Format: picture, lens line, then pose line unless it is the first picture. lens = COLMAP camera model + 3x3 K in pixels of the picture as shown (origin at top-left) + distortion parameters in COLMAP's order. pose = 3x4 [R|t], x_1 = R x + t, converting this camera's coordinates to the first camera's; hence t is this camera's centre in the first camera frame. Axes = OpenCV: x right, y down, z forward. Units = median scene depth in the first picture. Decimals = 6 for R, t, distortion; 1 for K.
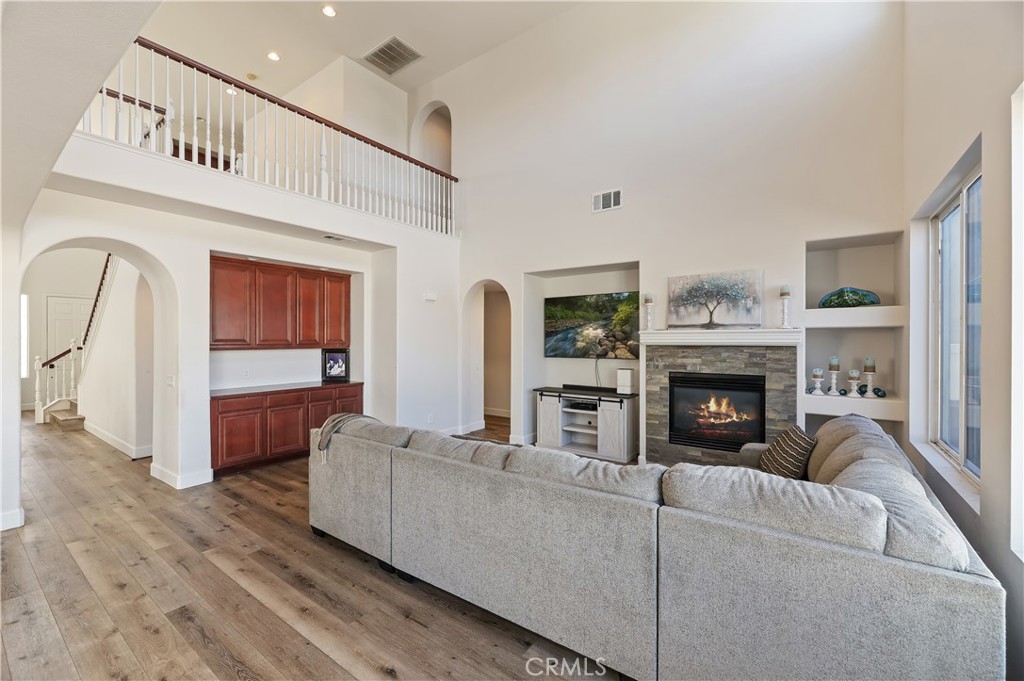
lens RADIAL K [[422.9, 0, 512.0], [0, 422.9, 340.5], [0, 0, 1]] dist [-0.002256, -0.000203]
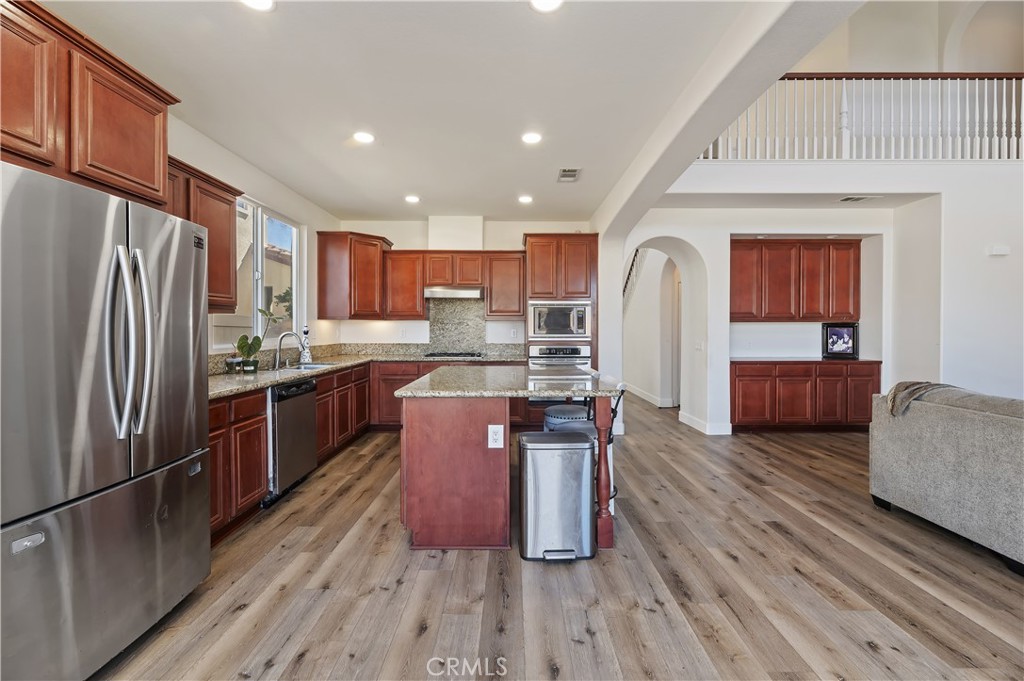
lens RADIAL K [[417.8, 0, 504.5], [0, 417.8, 333.5], [0, 0, 1]] dist [-0.002568, -0.000283]
pose [[0.582701, 0.006886, -0.812658, -0.117381], [0.000504, 0.999961, 0.008834, 0.038121], [0.812687, -0.005557, 0.582675, -0.133511]]
